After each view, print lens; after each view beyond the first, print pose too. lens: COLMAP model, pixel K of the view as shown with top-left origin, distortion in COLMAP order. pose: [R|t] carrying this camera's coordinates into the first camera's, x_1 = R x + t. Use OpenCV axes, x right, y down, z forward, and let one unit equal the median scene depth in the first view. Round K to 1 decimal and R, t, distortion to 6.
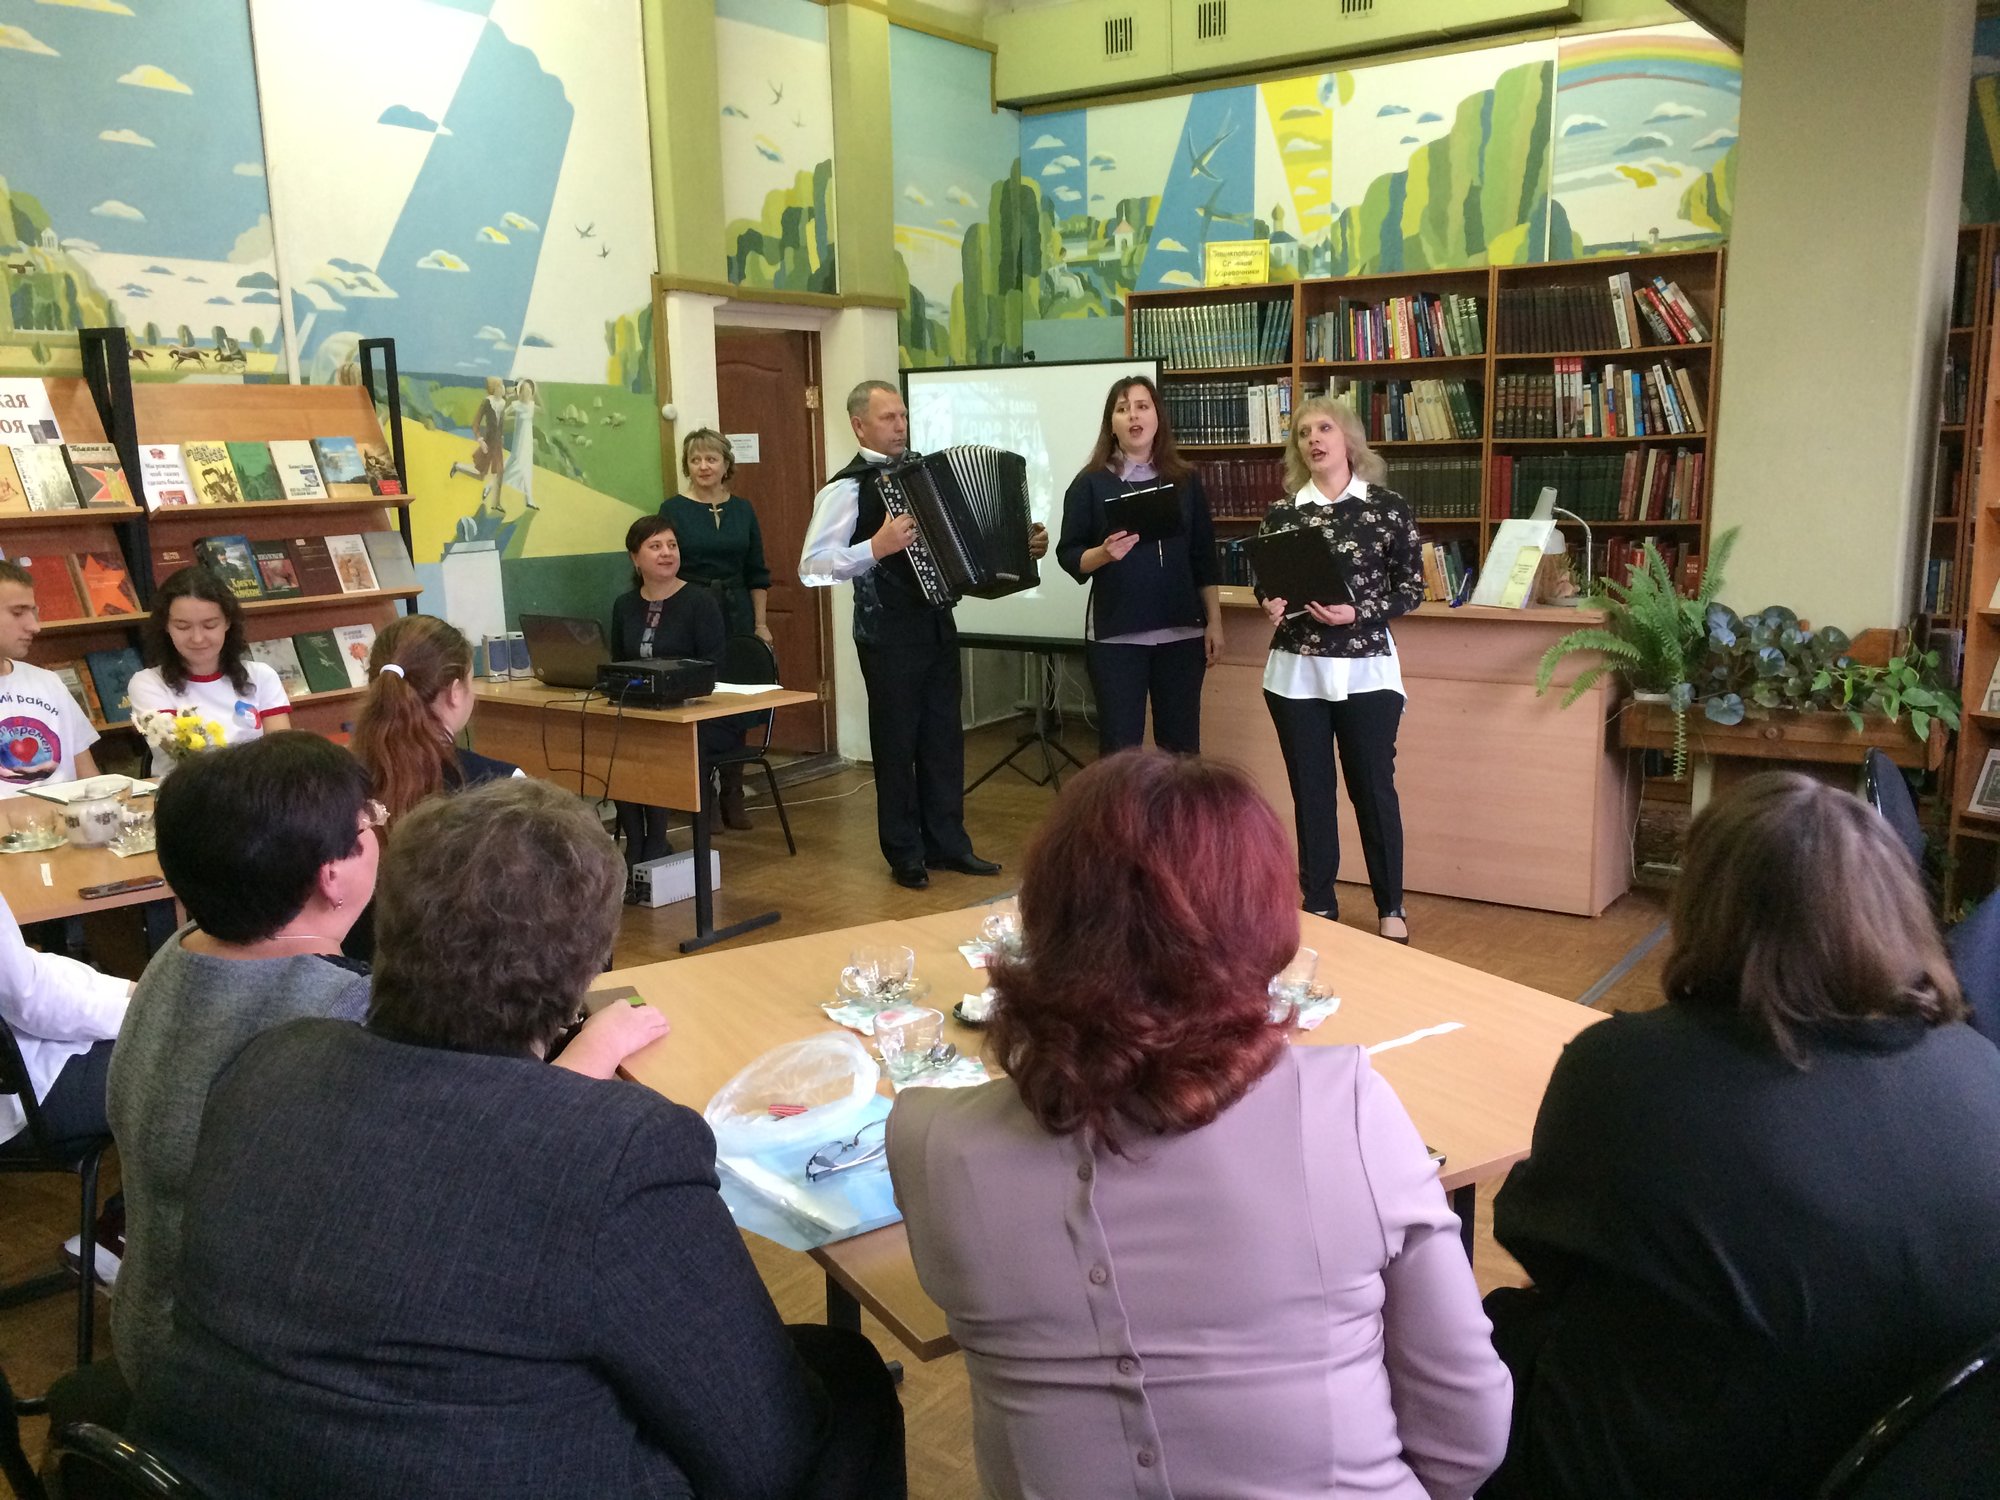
lens RADIAL K [[1687.8, 0, 1005.7], [0, 1687.8, 750.7], [0, 0, 1]] dist [0.083558, -0.099519]
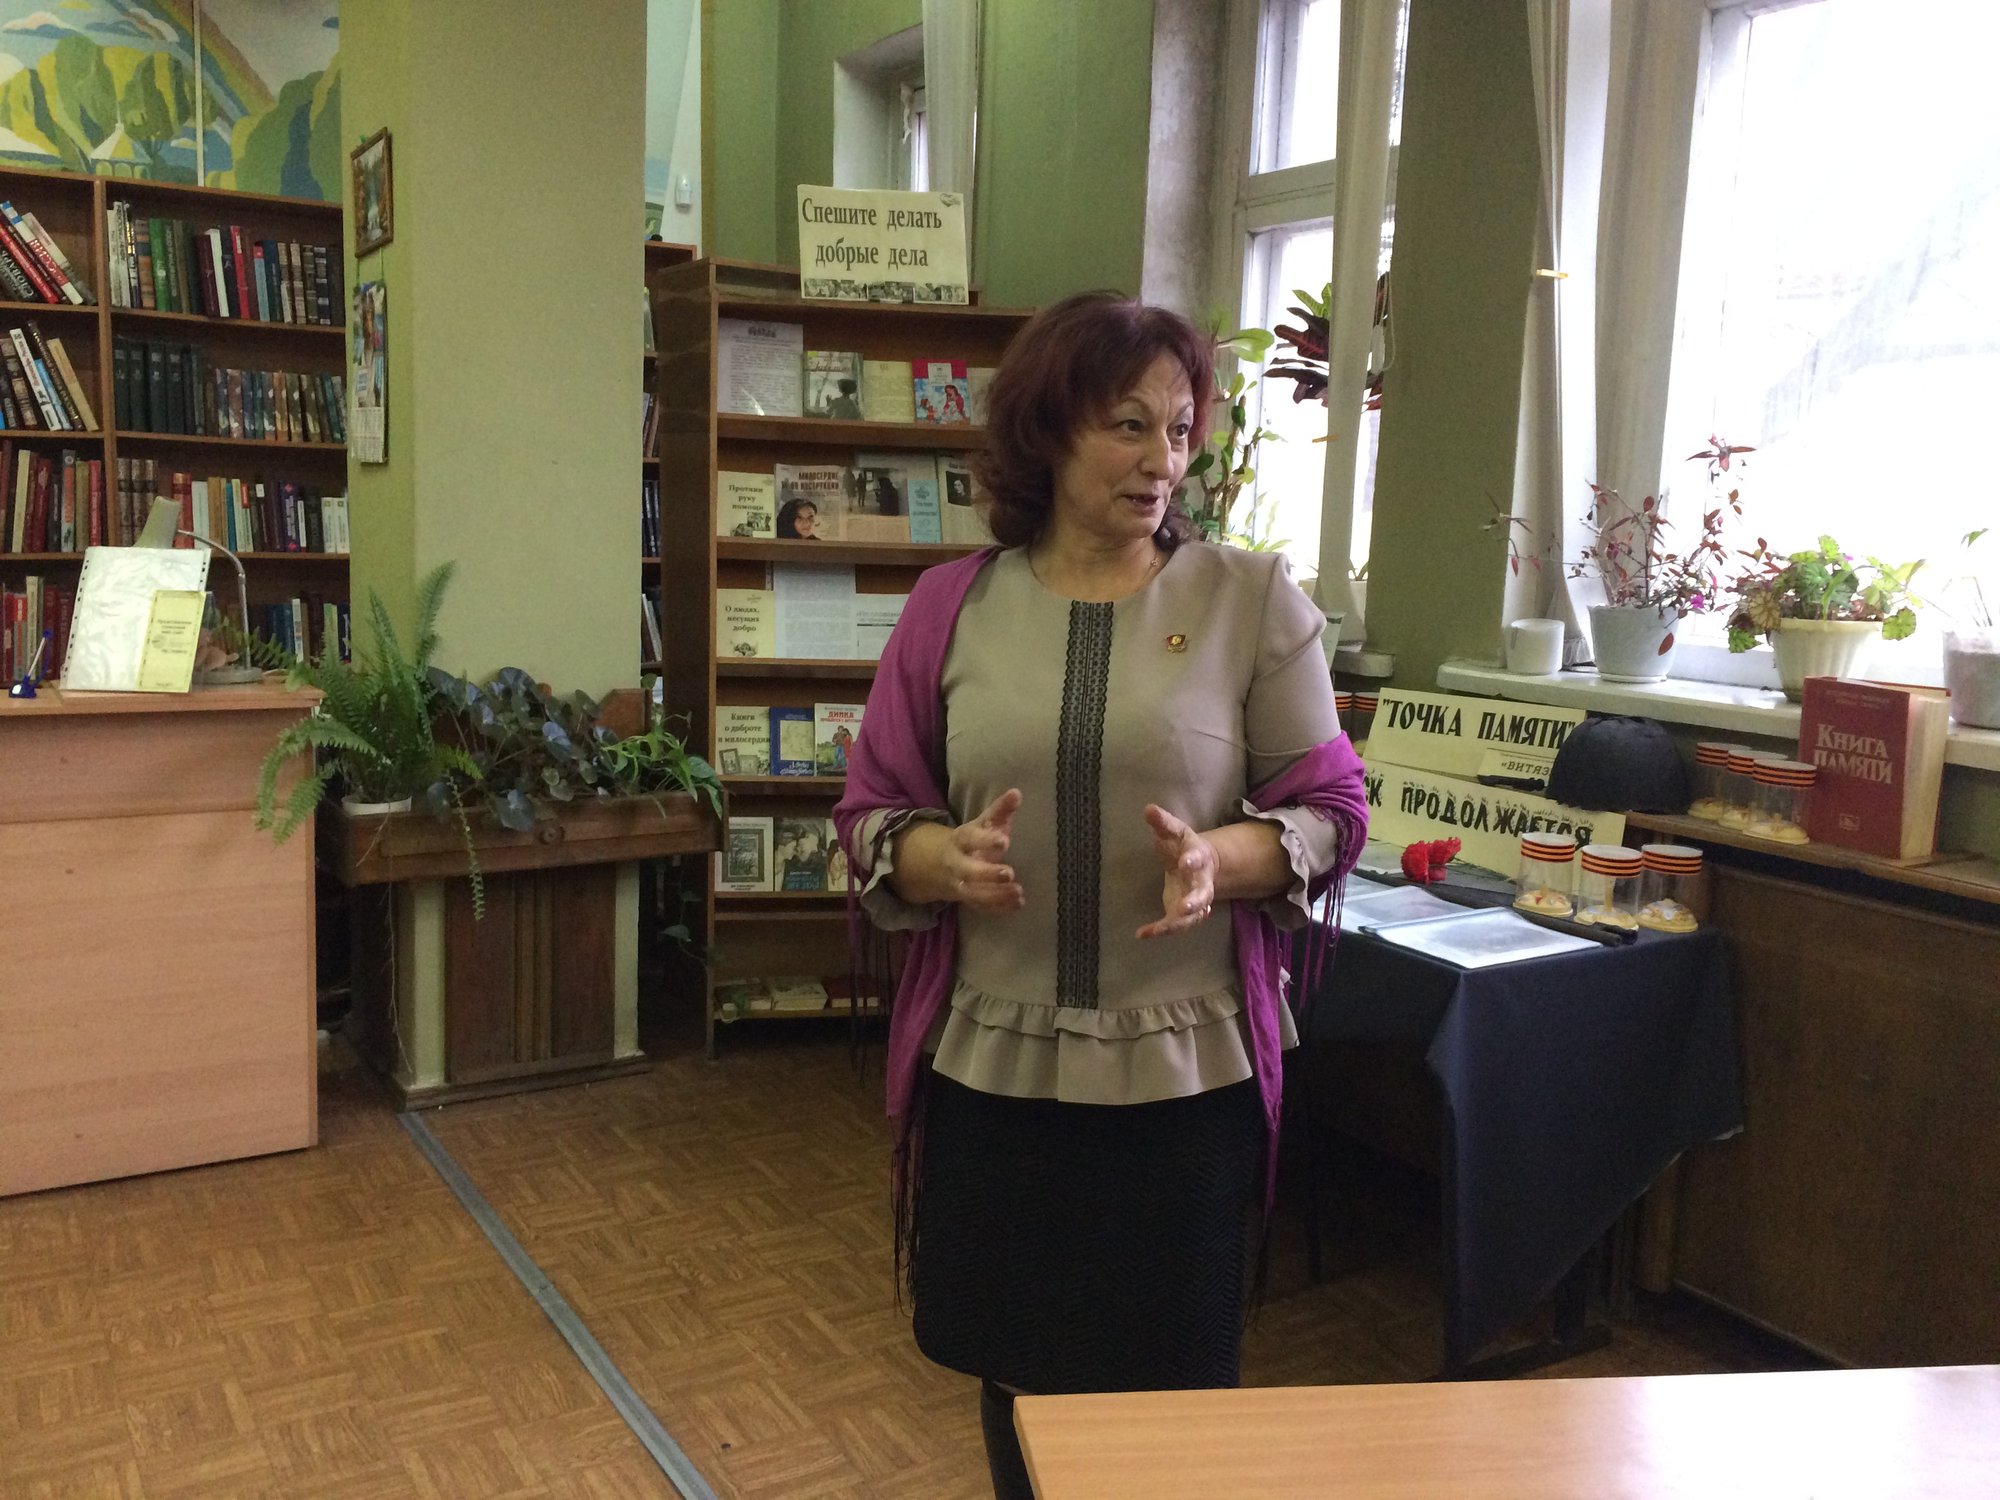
lens RADIAL K [[1692.6, 0, 1003.1], [0, 1692.6, 749.3], [0, 0, 1]] dist [0.083286, -0.100026]
pose [[0.393753, -0.098138, 0.913962, -0.114046], [0.120185, 0.991246, 0.054659, -0.047168], [-0.911325, 0.088322, 0.402101, 0.370531]]
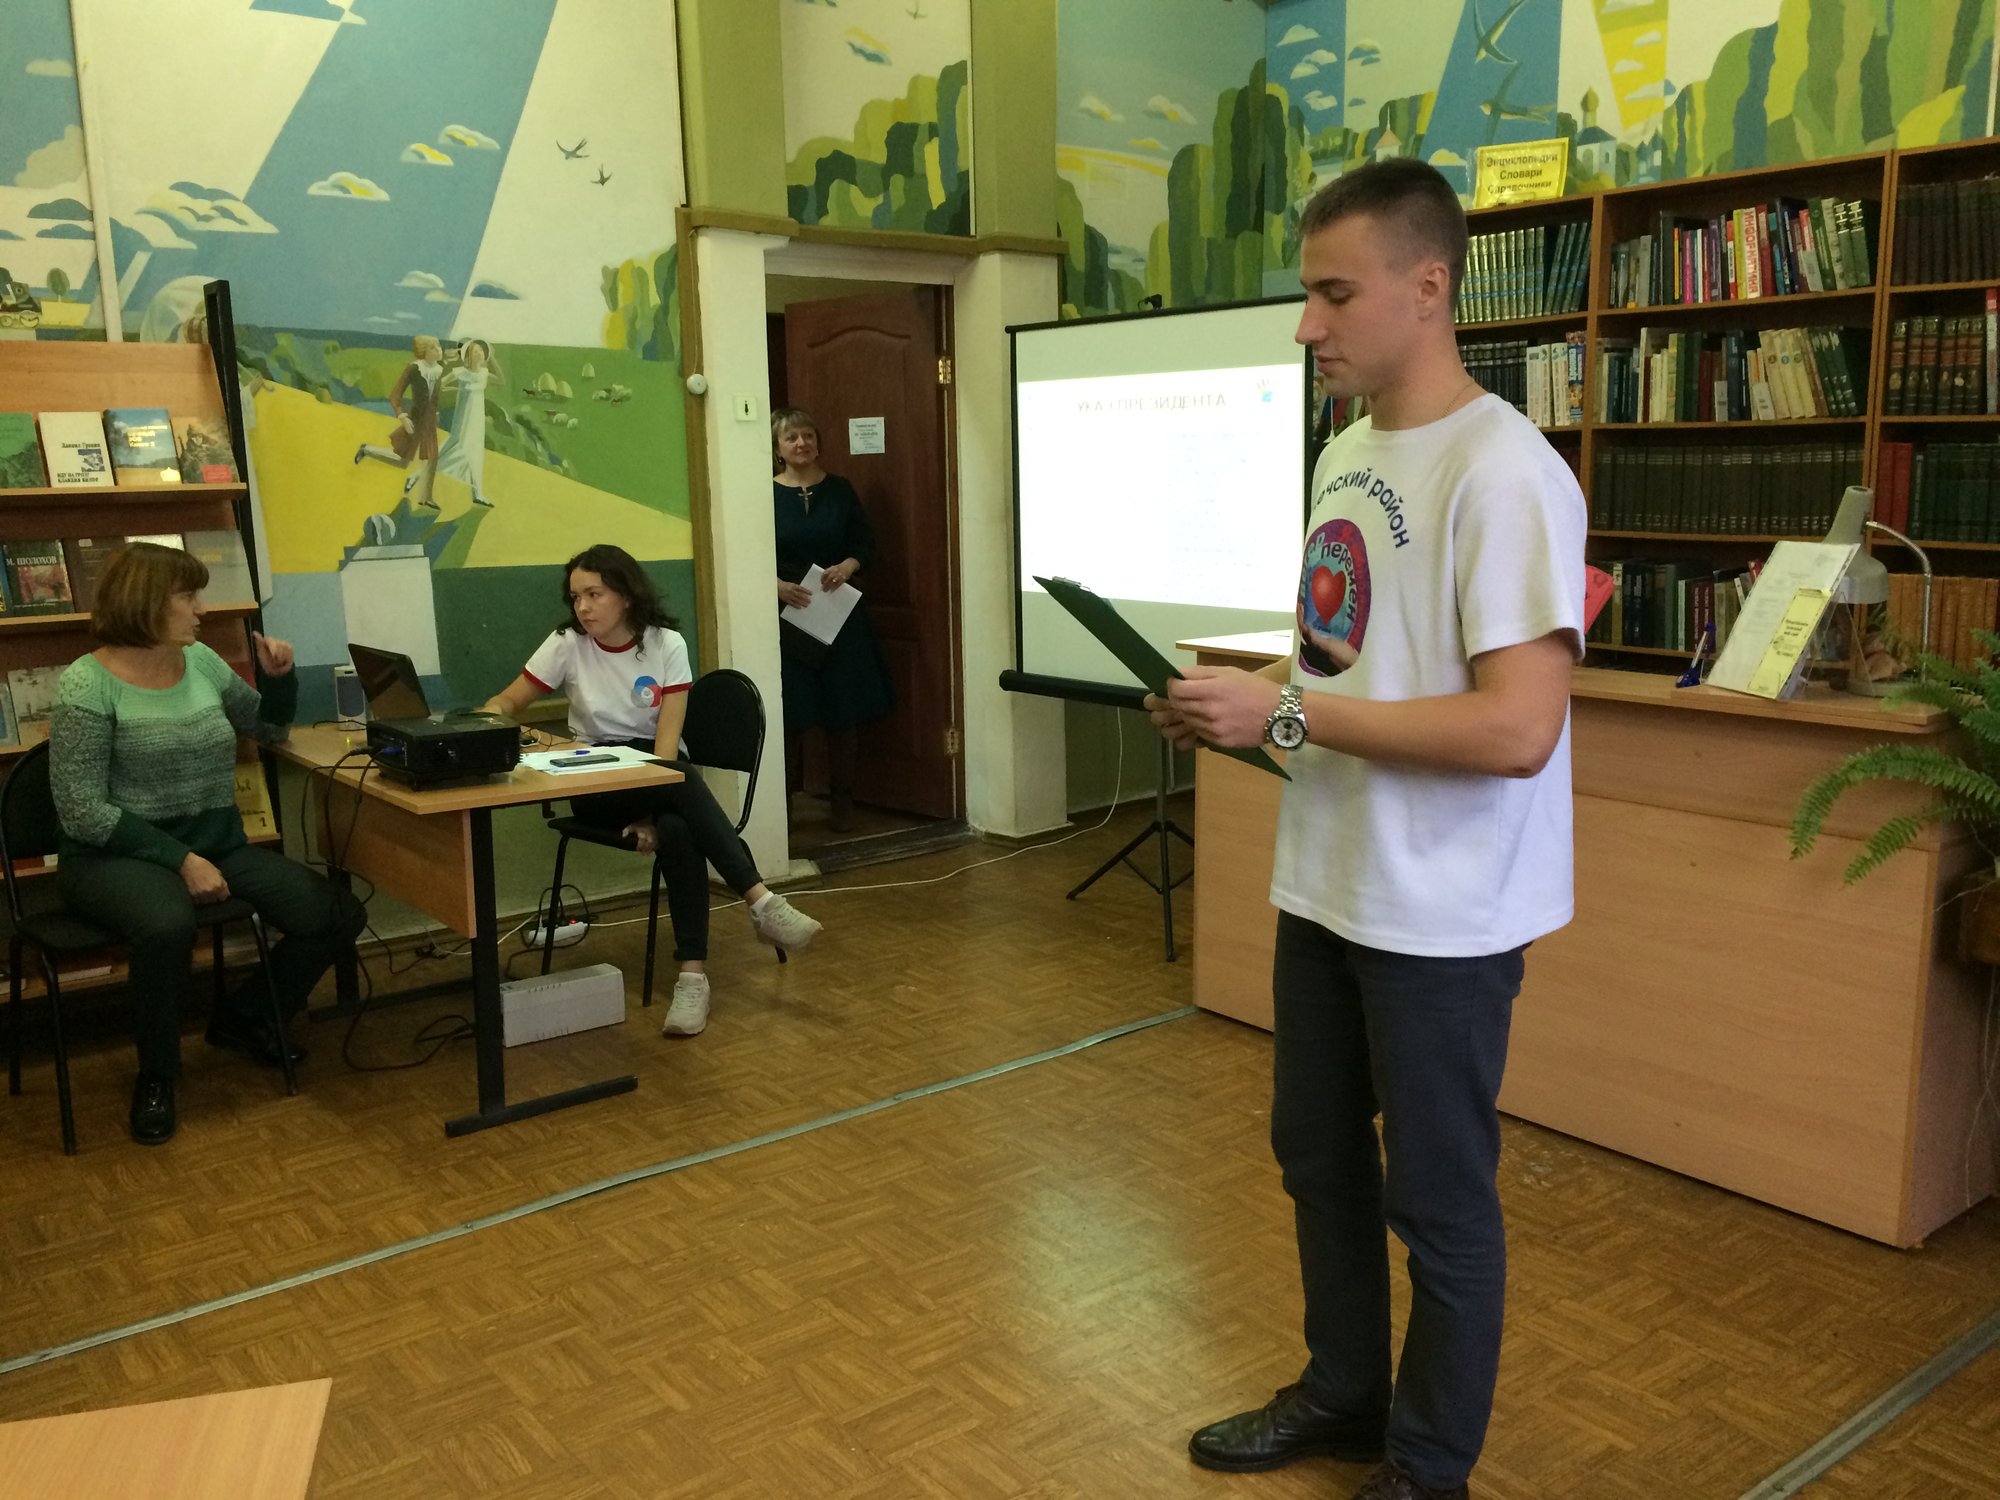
lens RADIAL K [[1692.6, 0, 1003.1], [0, 1692.6, 749.3], [0, 0, 1]] dist [0.083286, -0.100026]
pose [[0.956847, 0.053118, -0.285696, 0.167607], [-0.054427, 0.998512, 0.003361, -0.041755], [0.285449, 0.012334, 0.958314, 0.288713]]
